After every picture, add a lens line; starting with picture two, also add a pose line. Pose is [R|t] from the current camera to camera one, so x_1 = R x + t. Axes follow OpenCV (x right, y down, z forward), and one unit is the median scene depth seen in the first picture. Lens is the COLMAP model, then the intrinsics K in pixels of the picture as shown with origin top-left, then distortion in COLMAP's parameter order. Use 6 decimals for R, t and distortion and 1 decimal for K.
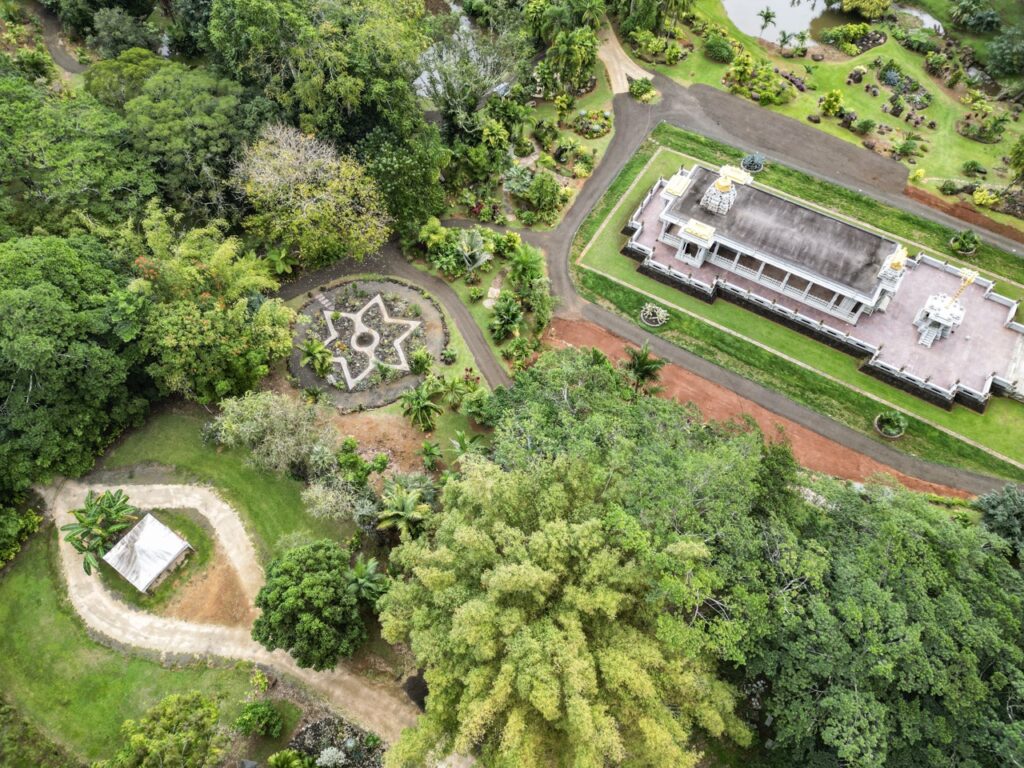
lens RADIAL K [[716.6, 0, 507.6], [0, 716.6, 384.5], [0, 0, 1]] dist [0.047107, -0.033582]
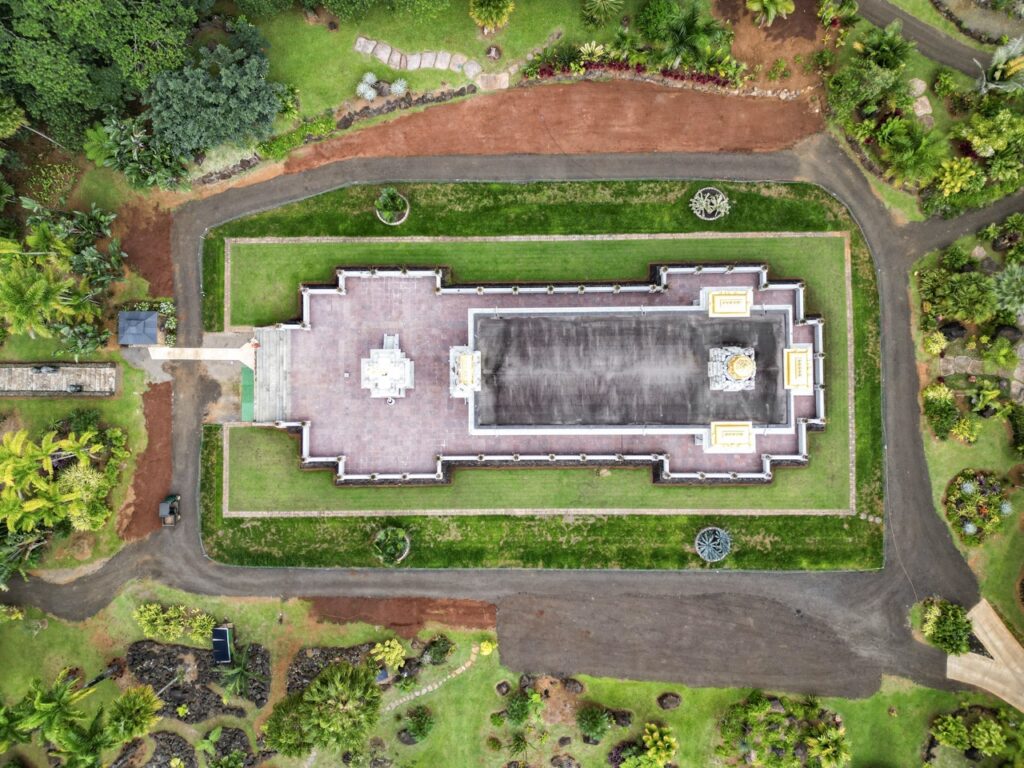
lens RADIAL K [[716.6, 0, 508.1], [0, 716.6, 383.0], [0, 0, 1]] dist [0.047107, -0.033582]
pose [[-0.845254, 0.534231, 0.011980, 0.474134], [-0.445751, -0.717273, 0.535561, -0.538201], [0.294706, 0.447345, 0.844411, 0.406423]]
